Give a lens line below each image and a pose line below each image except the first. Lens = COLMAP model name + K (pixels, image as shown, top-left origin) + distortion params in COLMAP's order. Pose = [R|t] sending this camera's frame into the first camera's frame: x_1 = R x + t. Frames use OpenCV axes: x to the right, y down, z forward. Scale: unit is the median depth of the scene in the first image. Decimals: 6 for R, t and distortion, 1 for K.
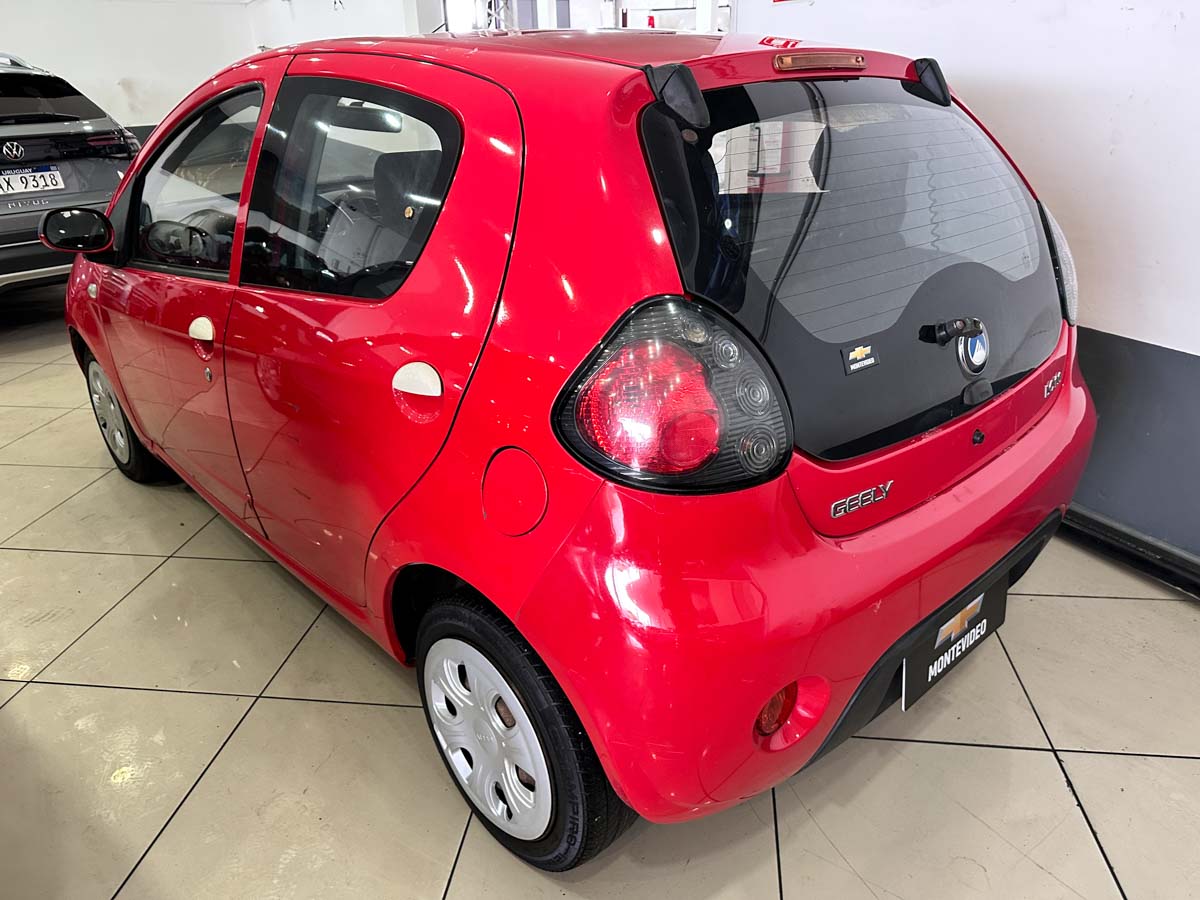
lens RADIAL K [[850.4, 0, 604.8], [0, 850.4, 454.8], [0, 0, 1]] dist [-0.010295, 0.001270]
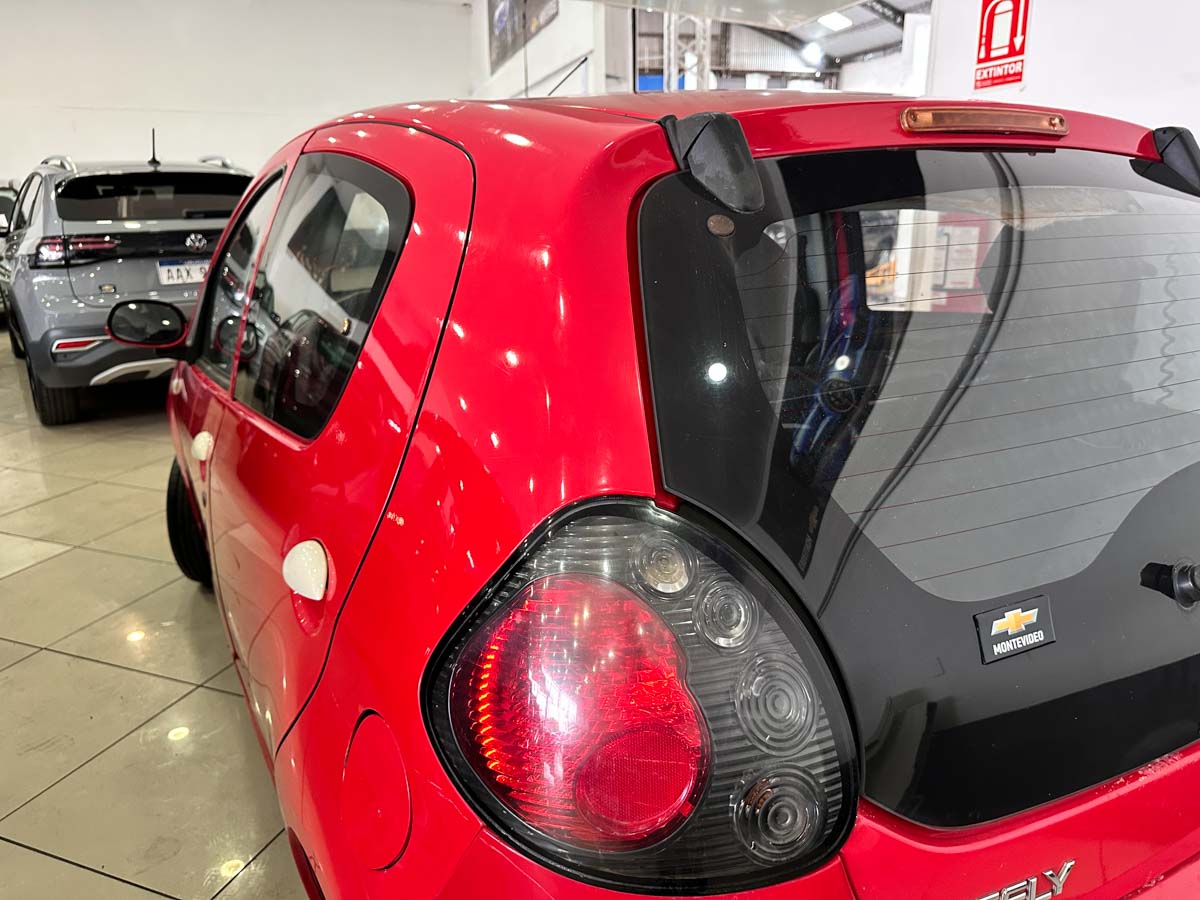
lens RADIAL K [[850.4, 0, 604.8], [0, 850.4, 454.8], [0, 0, 1]] dist [-0.010295, 0.001270]
pose [[0.971477, 0.076462, -0.224467, 0.148154], [-0.101842, 0.989376, -0.103745, -0.130808], [0.214150, 0.123646, 0.968943, 0.379671]]
